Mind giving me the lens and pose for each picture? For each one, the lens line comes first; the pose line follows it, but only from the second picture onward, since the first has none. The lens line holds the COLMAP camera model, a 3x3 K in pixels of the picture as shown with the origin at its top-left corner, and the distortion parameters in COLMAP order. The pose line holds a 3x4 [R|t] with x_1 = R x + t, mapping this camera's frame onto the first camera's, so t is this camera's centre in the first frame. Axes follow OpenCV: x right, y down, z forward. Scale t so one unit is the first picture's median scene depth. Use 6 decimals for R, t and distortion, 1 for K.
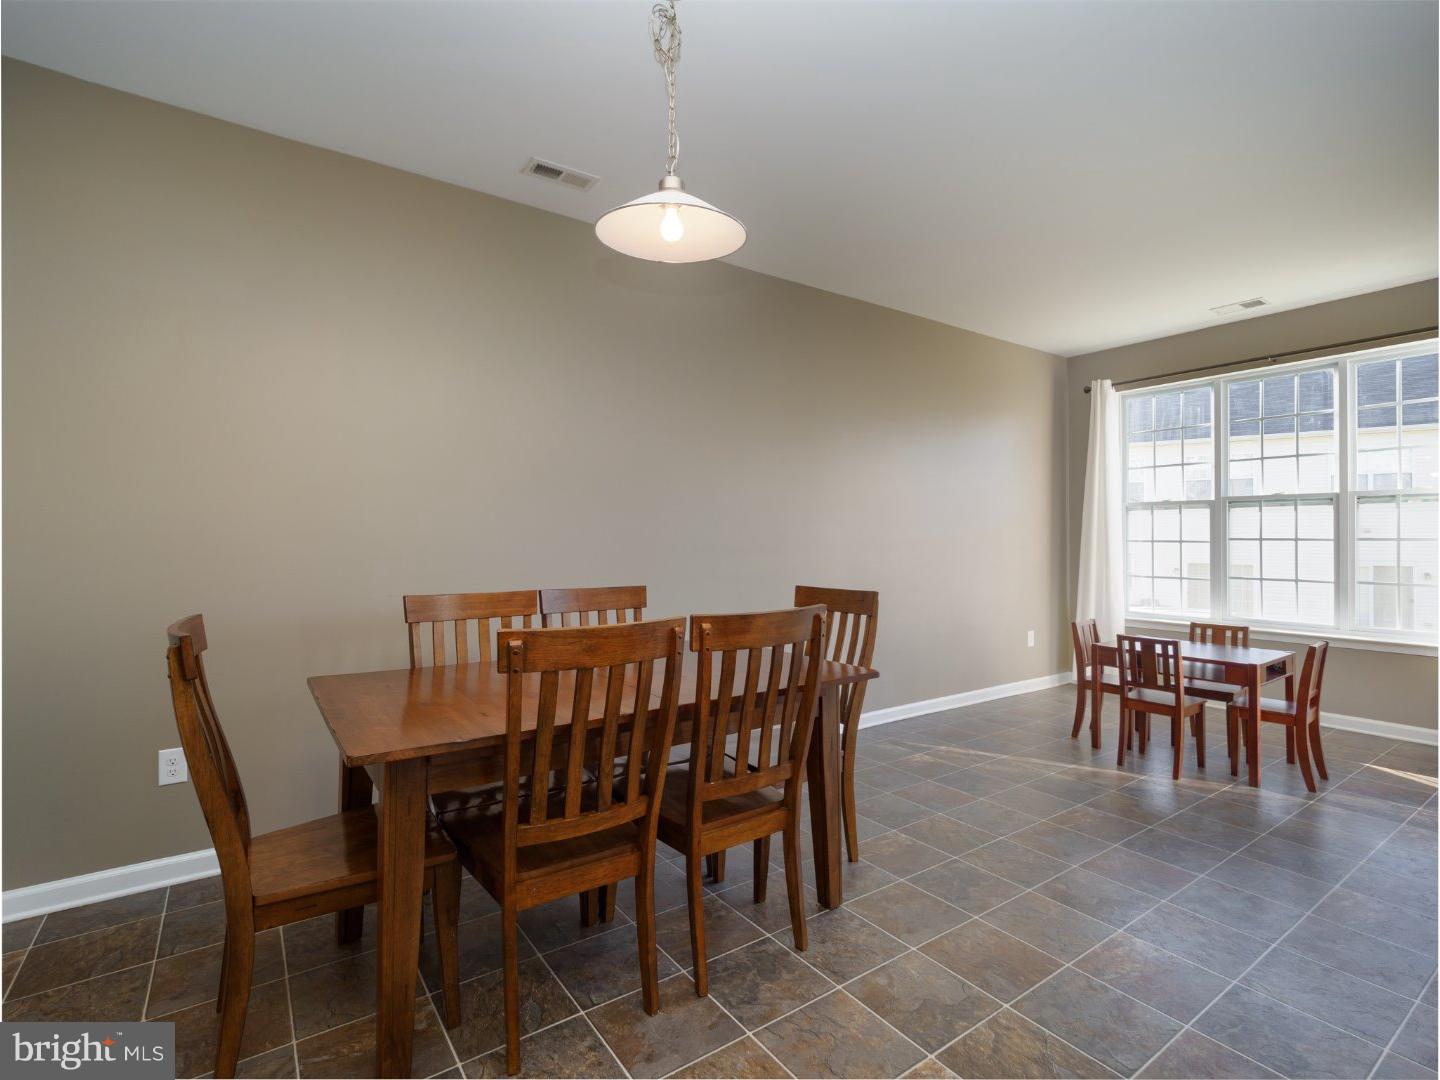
lens RADIAL K [[701.7, 0, 712.4], [0, 701.7, 536.9], [0, 0, 1]] dist [0.006294, -0.000155]
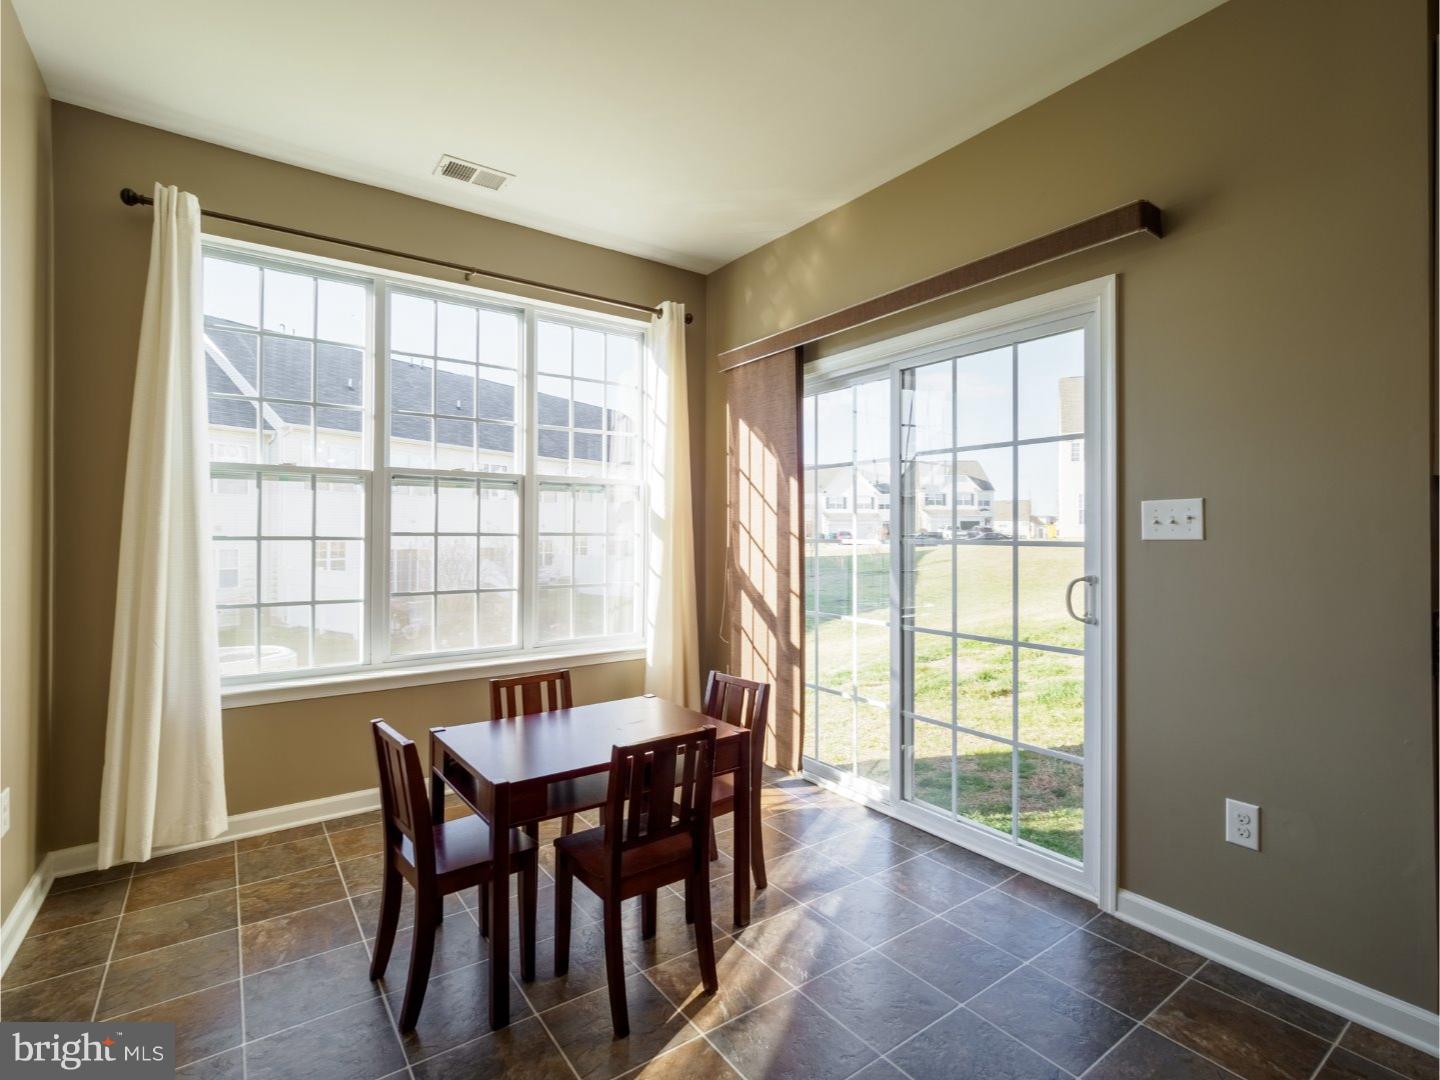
lens RADIAL K [[701.7, 0, 722.2], [0, 701.7, 542.0], [0, 0, 1]] dist [0.006294, -0.000155]
pose [[-0.016545, -0.006797, 0.999840, 0.098573], [-0.001184, 0.999976, 0.006778, 0.007189], [-0.999862, -0.001071, -0.016553, 0.829317]]
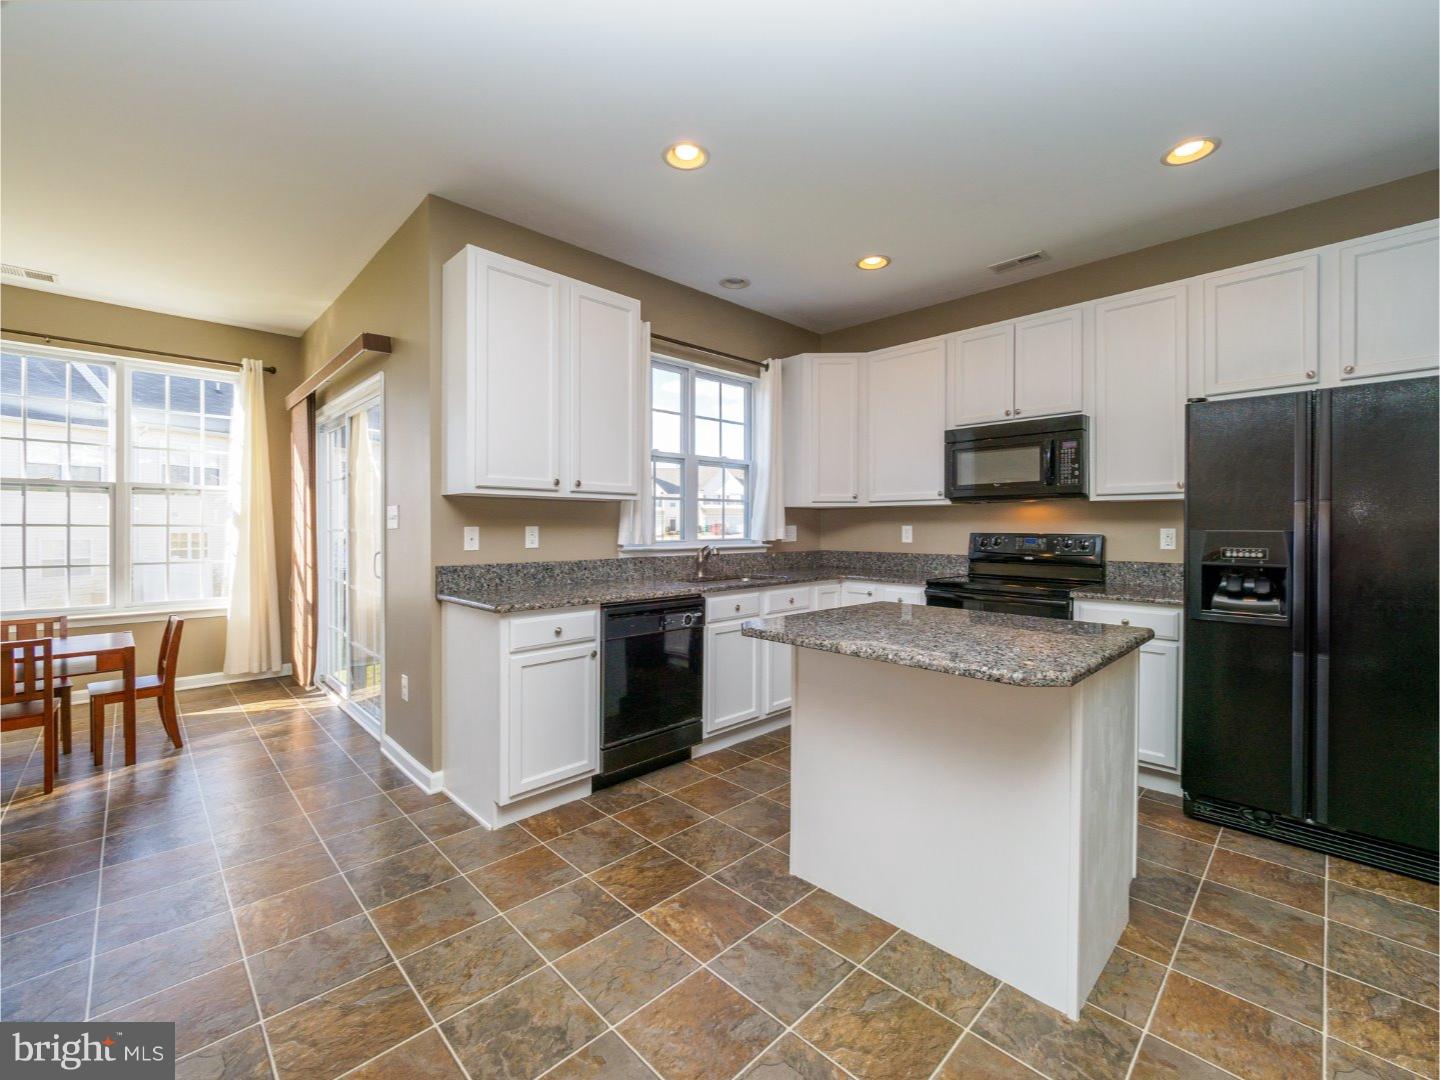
lens RADIAL K [[609.9, 0, 723.4], [0, 609.9, 533.3], [0, 0, 1]] dist [-0.005958, 0.000030]
pose [[-0.154734, -0.009176, 0.987914, -0.188303], [-0.007190, 0.999941, 0.008162, 0.001088], [-0.987930, -0.005840, -0.154791, 0.229810]]
